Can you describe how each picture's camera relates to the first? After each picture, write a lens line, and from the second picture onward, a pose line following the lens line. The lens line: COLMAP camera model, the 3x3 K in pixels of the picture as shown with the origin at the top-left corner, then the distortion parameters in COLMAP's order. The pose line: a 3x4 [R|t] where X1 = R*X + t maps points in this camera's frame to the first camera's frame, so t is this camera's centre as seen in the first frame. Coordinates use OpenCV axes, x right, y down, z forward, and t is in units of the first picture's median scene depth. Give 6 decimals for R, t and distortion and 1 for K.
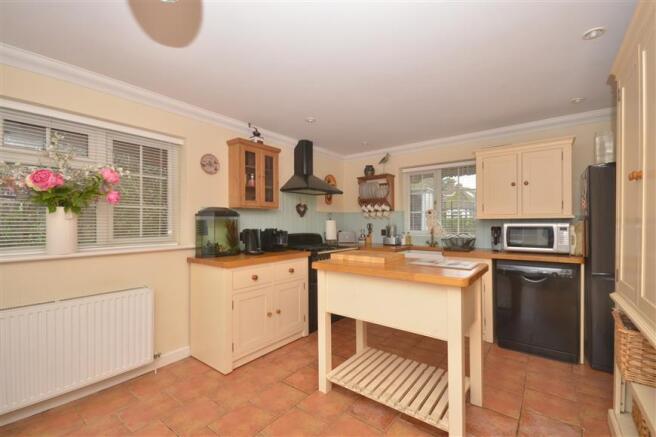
lens RADIAL K [[277.2, 0, 328.0], [0, 277.2, 223.1], [0, 0, 1]] dist [0.001653, 0.000177]
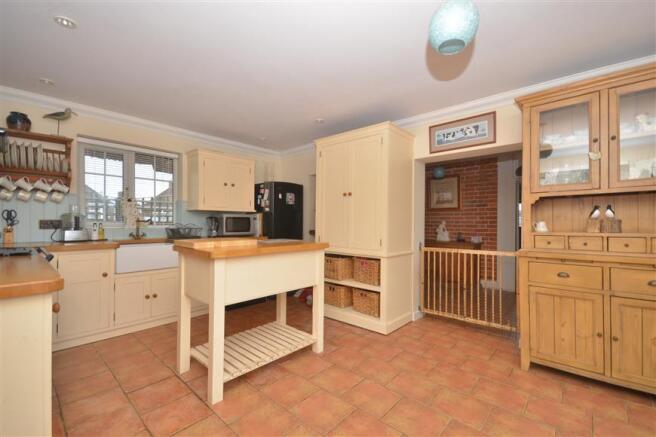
lens RADIAL K [[277.2, 0, 328.0], [0, 277.2, 223.1], [0, 0, 1]] dist [0.001653, 0.000177]
pose [[0.077187, 0.004319, 0.997007, -0.572088], [-0.006270, 0.999973, -0.003846, 0.041400], [-0.996997, -0.005955, 0.077212, 0.408308]]
